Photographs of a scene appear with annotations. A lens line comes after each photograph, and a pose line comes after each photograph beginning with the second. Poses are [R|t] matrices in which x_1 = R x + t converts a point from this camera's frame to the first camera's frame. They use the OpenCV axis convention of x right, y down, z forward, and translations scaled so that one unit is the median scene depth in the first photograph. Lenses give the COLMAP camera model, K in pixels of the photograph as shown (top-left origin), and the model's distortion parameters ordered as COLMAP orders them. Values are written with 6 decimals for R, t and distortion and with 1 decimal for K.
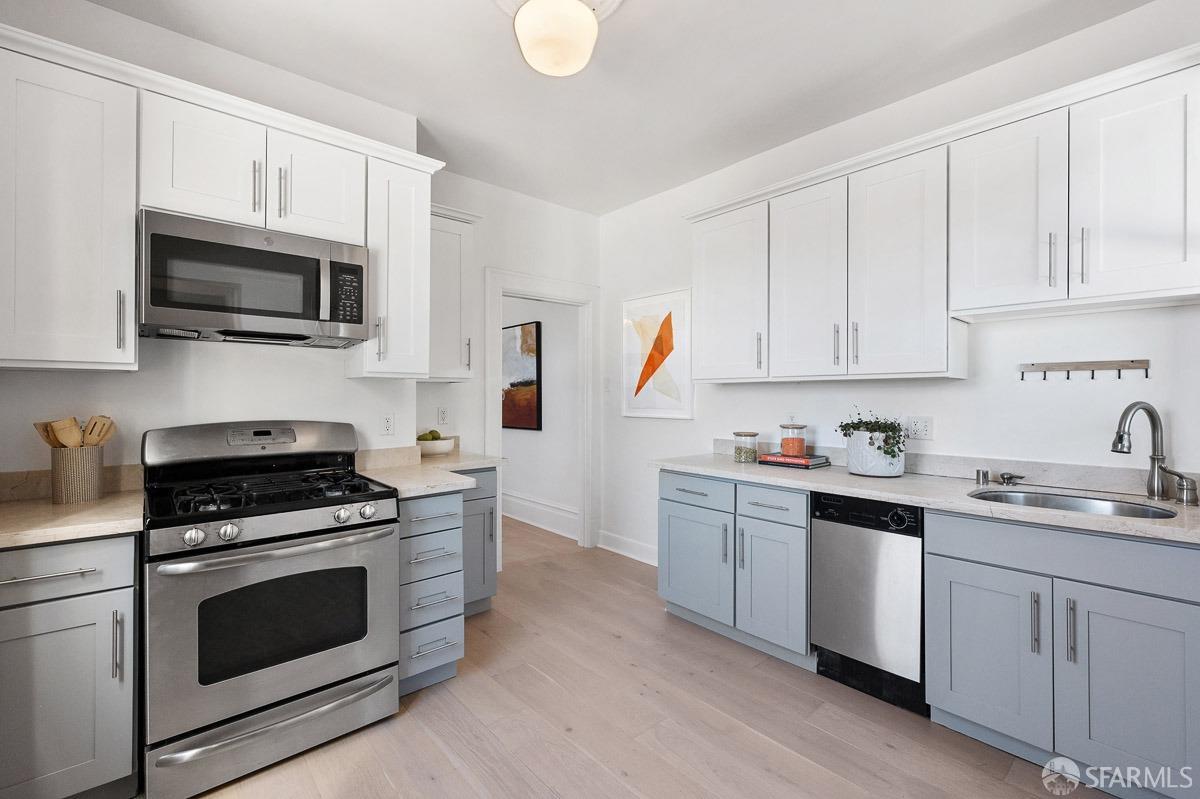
lens RADIAL K [[522.2, 0, 598.7], [0, 522.2, 392.6], [0, 0, 1]] dist [0.000462, -0.000041]
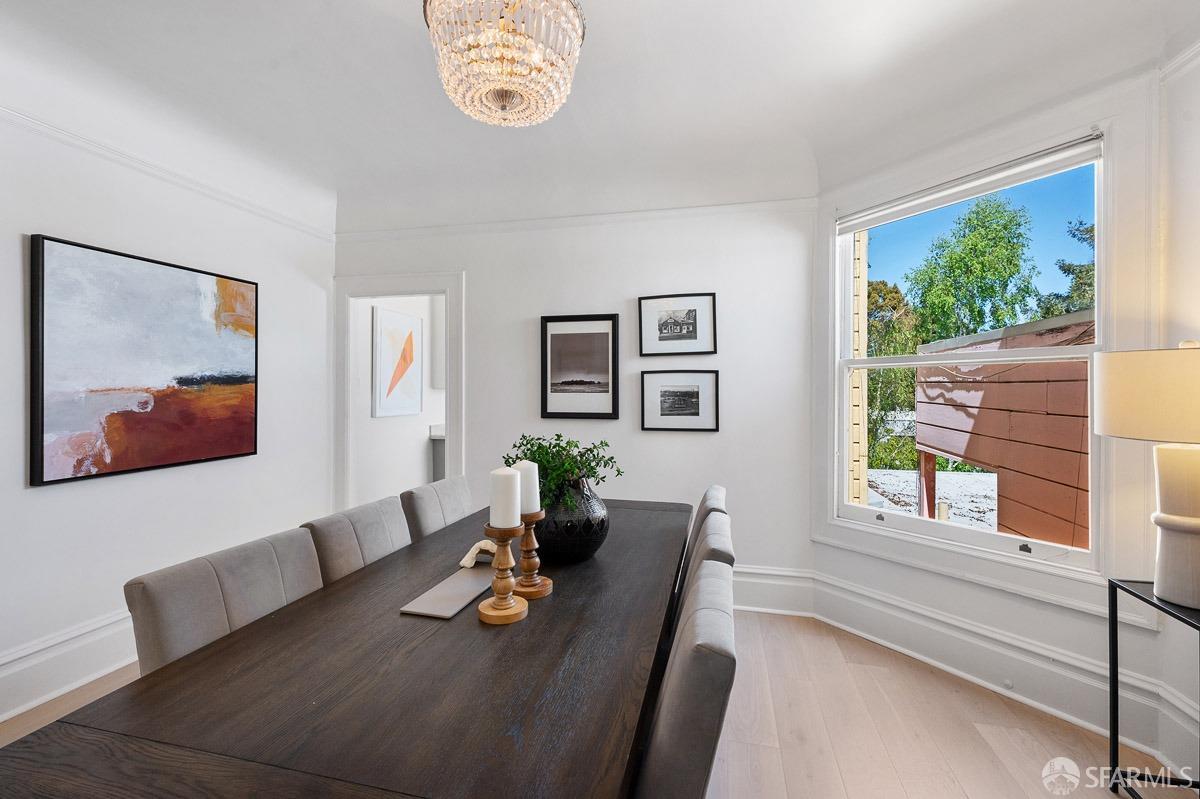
lens RADIAL K [[518.1, 0, 598.7], [0, 518.1, 385.9], [0, 0, 1]] dist [-0.000926, -0.000168]
pose [[-0.587667, 0.001752, 0.809101, -1.759631], [-0.009654, 0.999911, -0.009177, -0.019132], [-0.809045, -0.013204, -0.587598, 2.075724]]
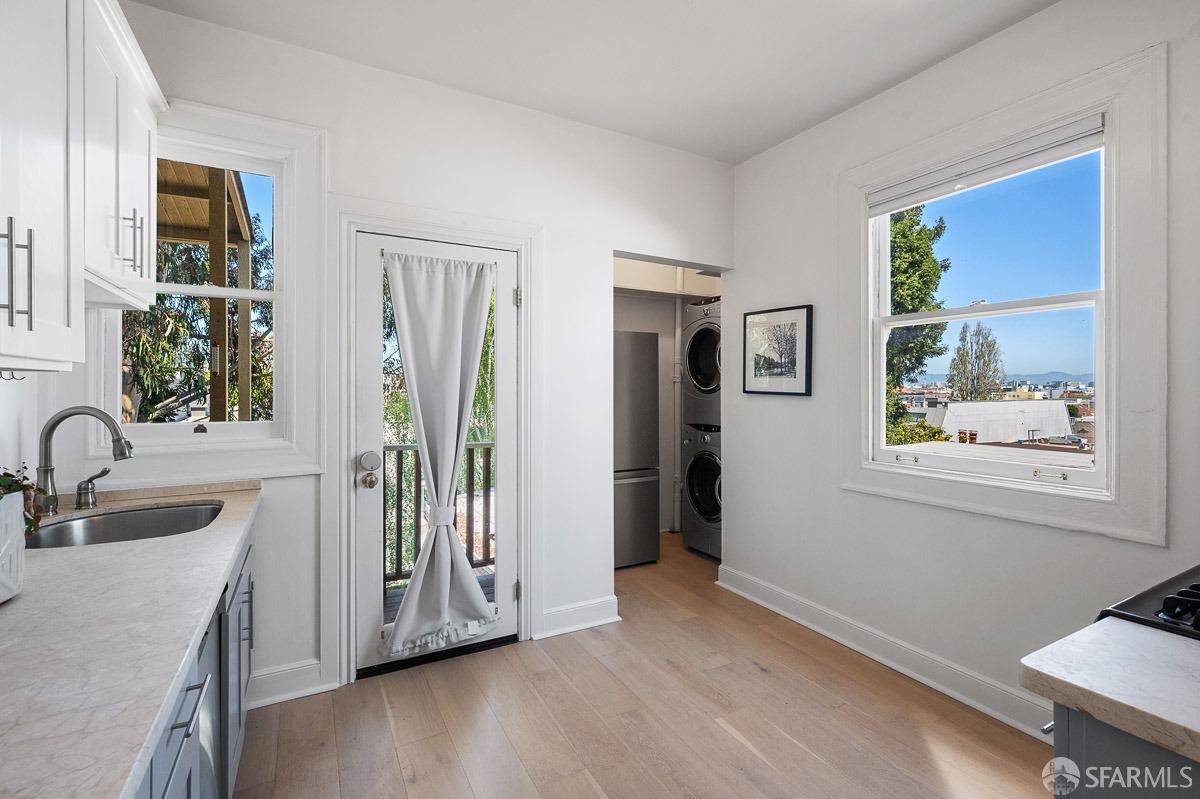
lens RADIAL K [[522.2, 0, 598.7], [0, 522.2, 392.6], [0, 0, 1]] dist [0.000462, -0.000041]
pose [[-0.978048, -0.002408, 0.208366, -0.036037], [-0.002573, 0.999997, -0.000520, -0.006224], [-0.208364, -0.001044, -0.978051, 1.310303]]
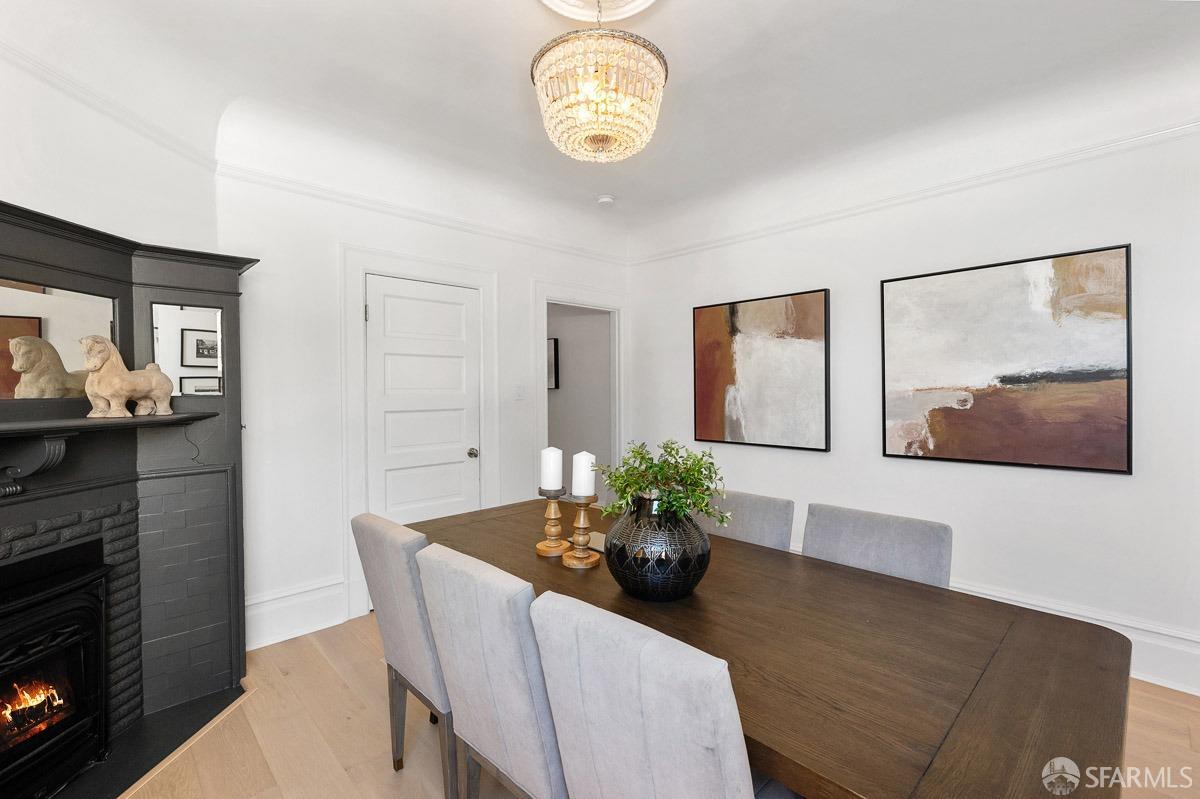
lens RADIAL K [[531.0, 0, 600.0], [0, 531.0, 399.5], [0, 0, 1]] dist [-0.000083, -0.000100]
pose [[0.998836, -0.010988, 0.046958, -1.247954], [0.009791, 0.999623, 0.025640, -0.026210], [-0.047222, -0.025150, 0.998568, 1.087358]]
